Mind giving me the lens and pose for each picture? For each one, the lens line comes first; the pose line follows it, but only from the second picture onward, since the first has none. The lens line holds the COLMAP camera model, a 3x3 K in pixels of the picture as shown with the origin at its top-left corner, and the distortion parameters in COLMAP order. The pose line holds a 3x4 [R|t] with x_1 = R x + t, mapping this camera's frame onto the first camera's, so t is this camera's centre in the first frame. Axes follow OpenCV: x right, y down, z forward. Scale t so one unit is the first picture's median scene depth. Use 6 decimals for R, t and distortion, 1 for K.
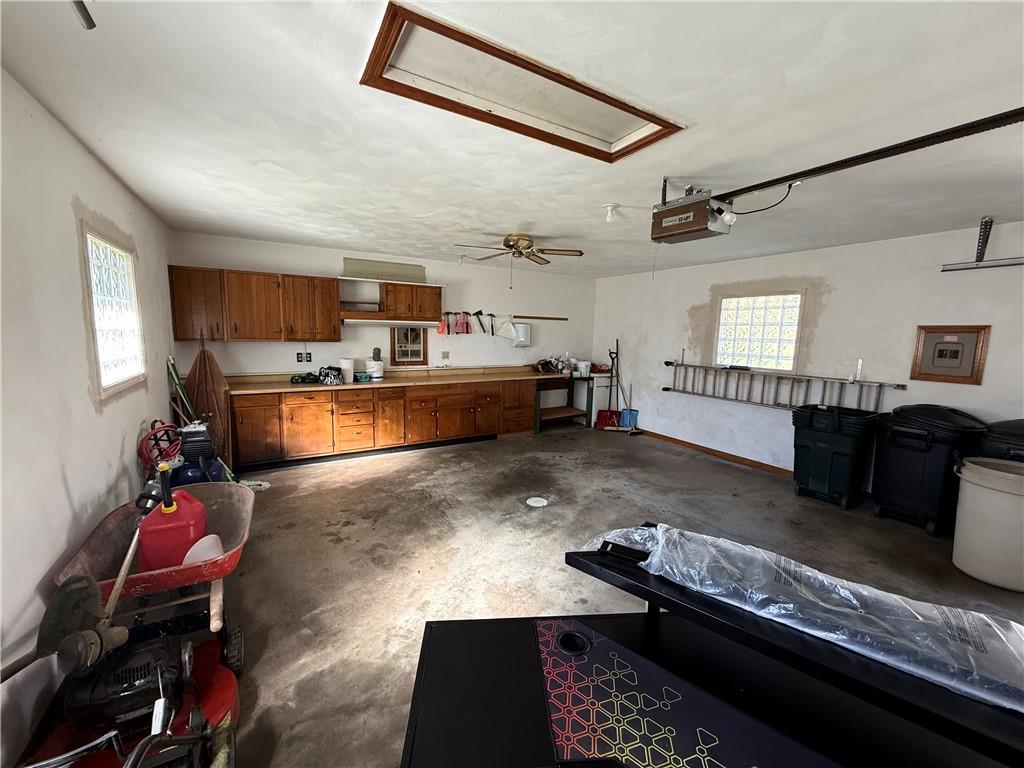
lens RADIAL K [[408.6, 0, 512.0], [0, 408.6, 384.0], [0, 0, 1]] dist [0.001609, 0.000225]
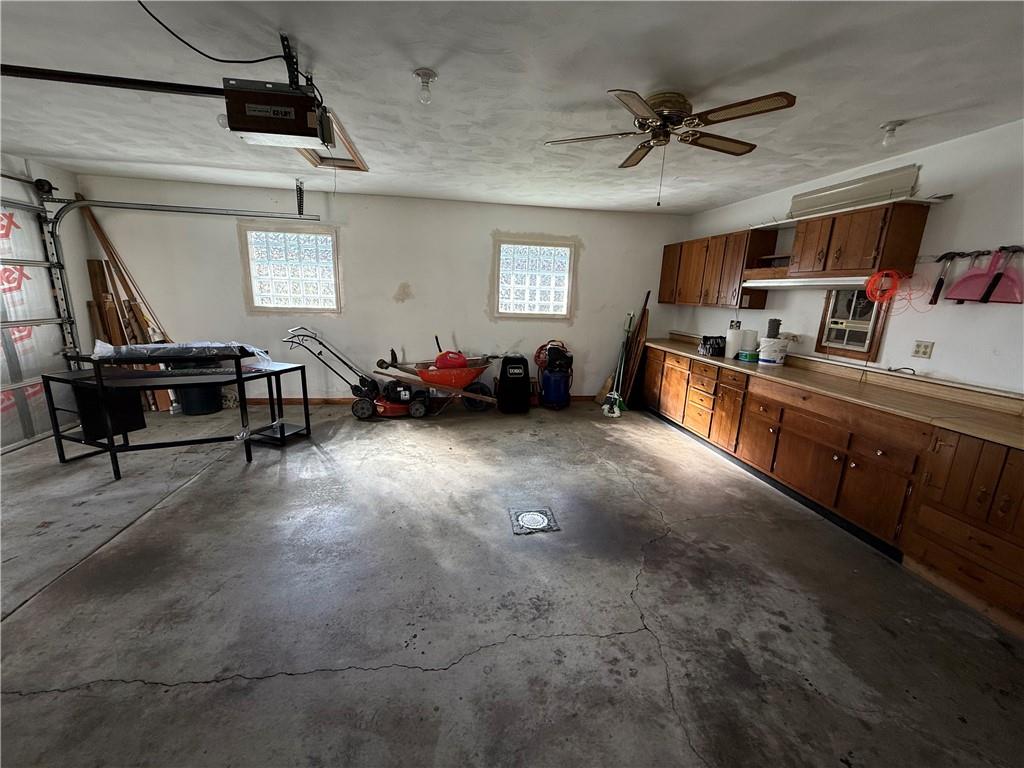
lens RADIAL K [[408.6, 0, 512.0], [0, 408.6, 384.0], [0, 0, 1]] dist [0.001609, 0.000225]
pose [[-0.368552, 0.169535, -0.914017, 0.598376], [-0.166754, 0.955224, 0.244417, -0.093067], [0.914529, 0.242497, -0.323779, 0.992771]]
